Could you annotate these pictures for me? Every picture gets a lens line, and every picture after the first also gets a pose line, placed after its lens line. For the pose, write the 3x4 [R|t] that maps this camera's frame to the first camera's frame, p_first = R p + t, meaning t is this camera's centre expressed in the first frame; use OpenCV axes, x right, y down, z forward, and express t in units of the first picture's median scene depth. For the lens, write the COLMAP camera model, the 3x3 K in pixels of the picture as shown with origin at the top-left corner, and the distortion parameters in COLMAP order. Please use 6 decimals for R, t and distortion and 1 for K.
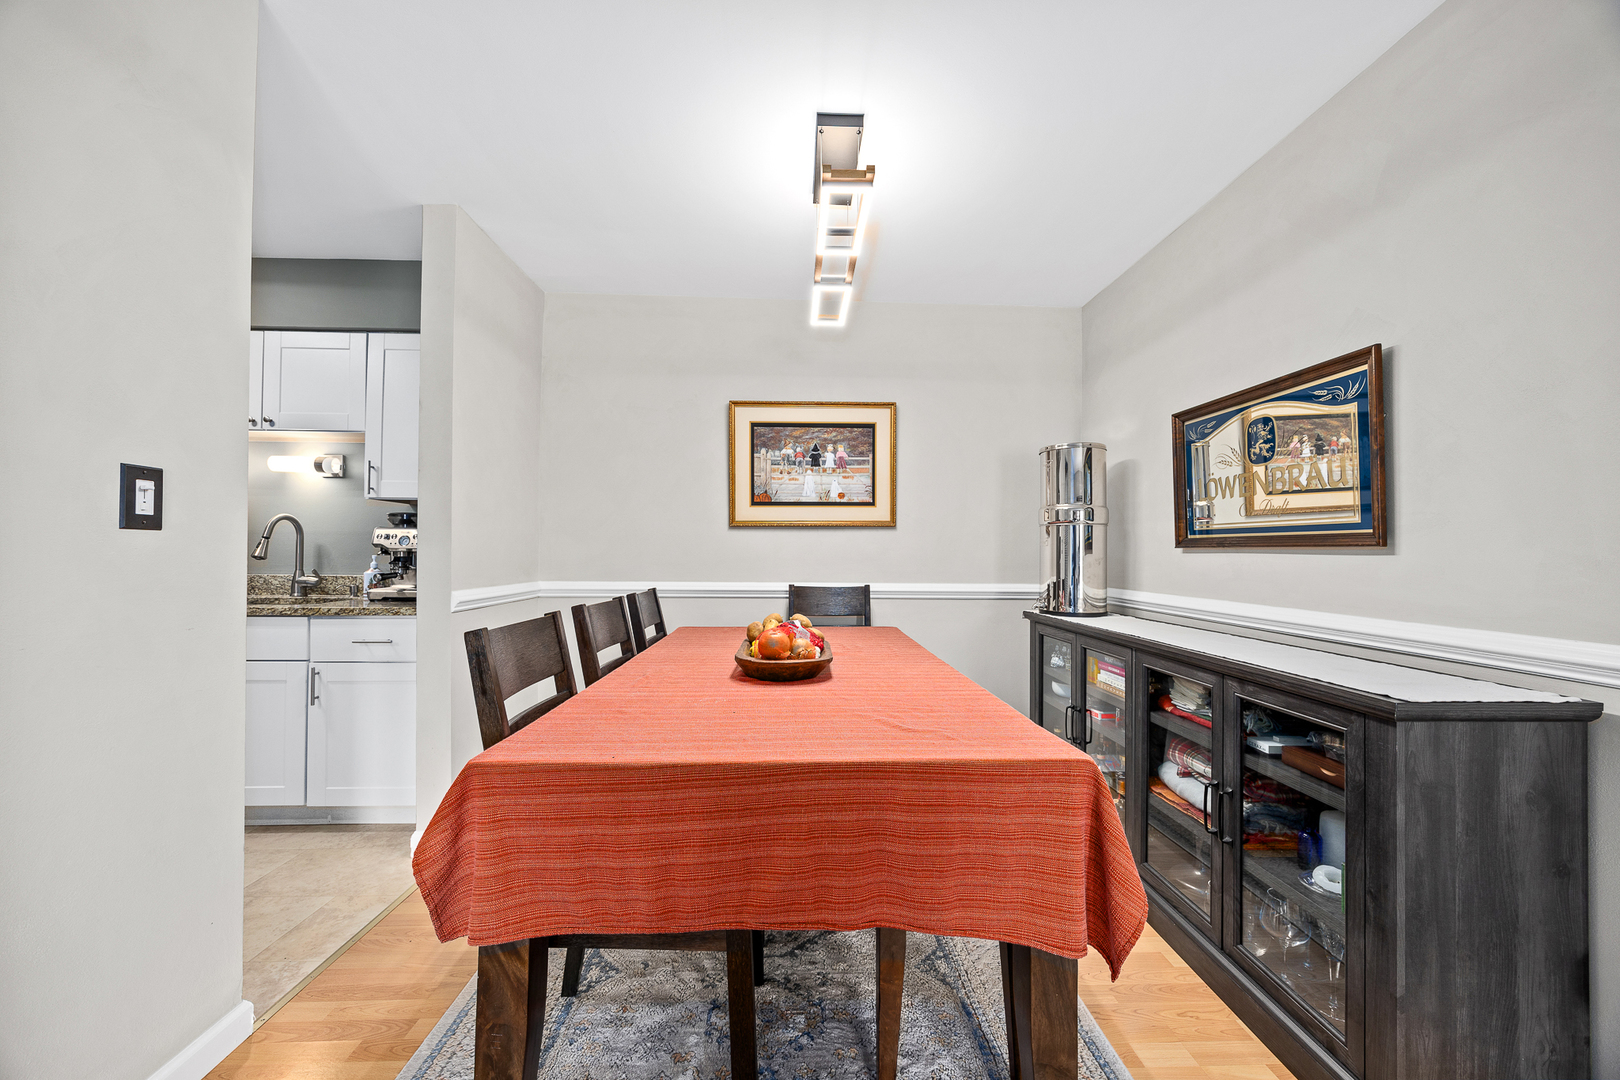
lens RADIAL K [[620.3, 0, 813.9], [0, 620.3, 546.0], [0, 0, 1]] dist [0.000029, -0.000118]
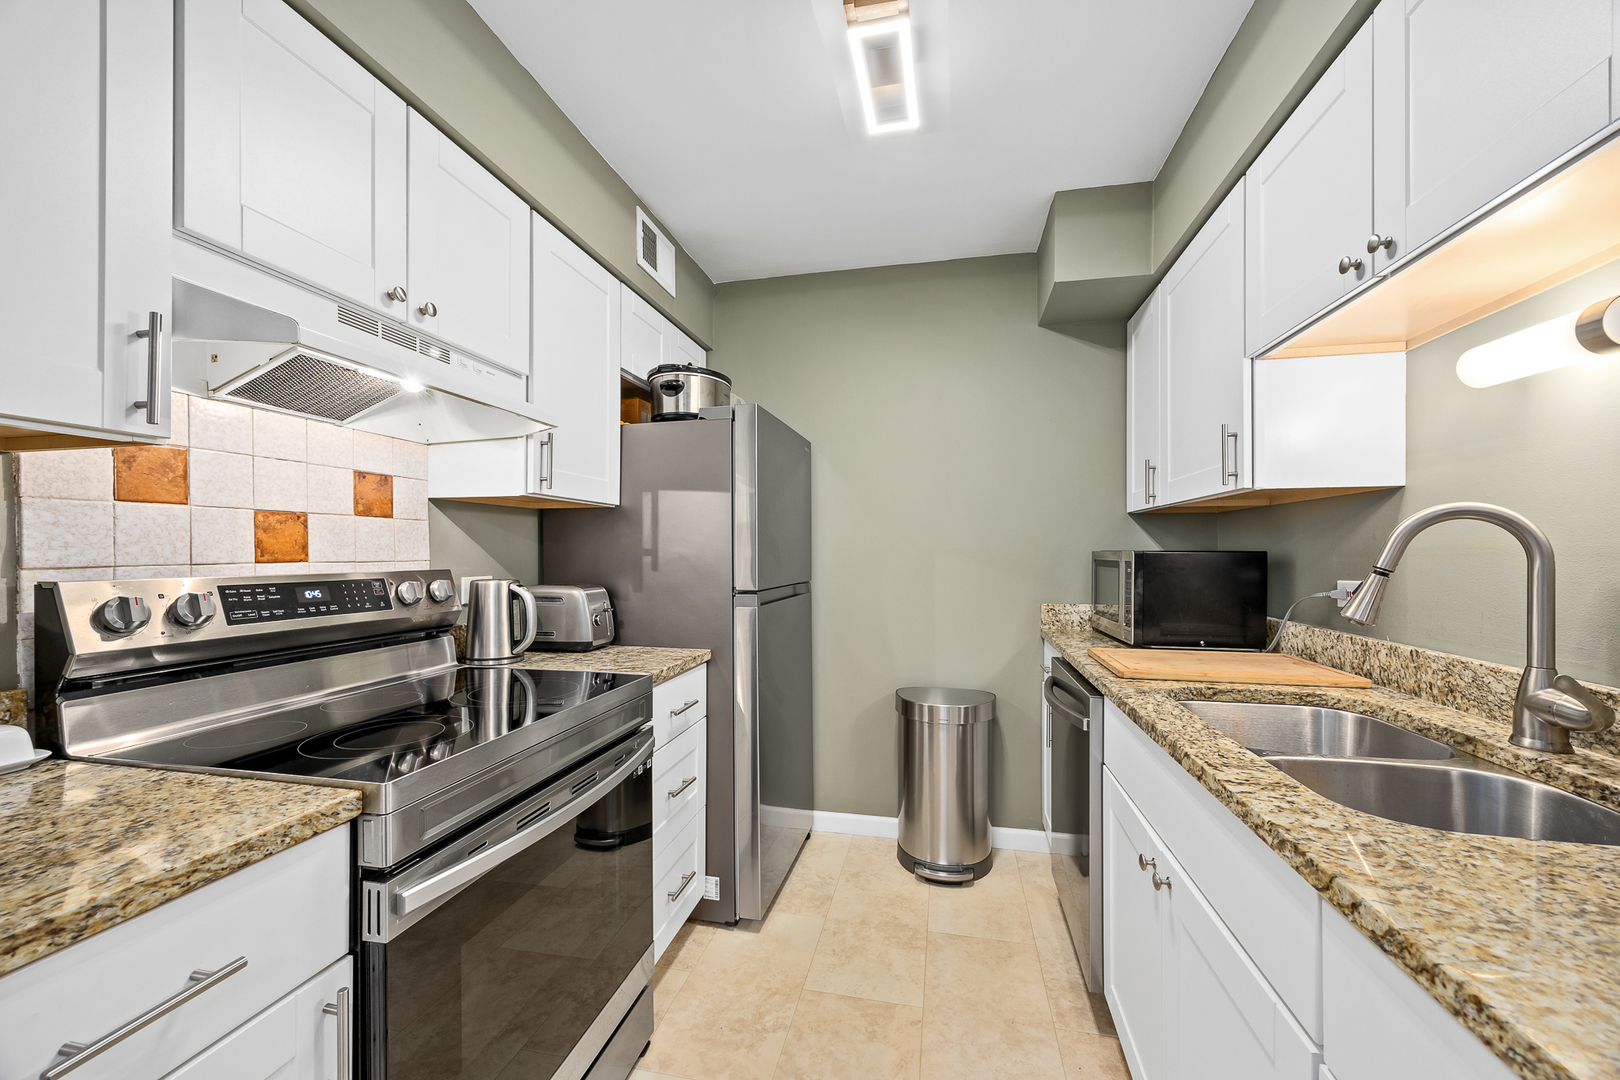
lens RADIAL K [[620.6, 0, 815.0], [0, 620.6, 553.9], [0, 0, 1]] dist [0.000002, -0.000039]
pose [[-0.244003, -0.005222, -0.969761, -0.450287], [0.009494, 0.999925, -0.007773, -0.024095], [0.969728, -0.011104, -0.243935, 0.764544]]
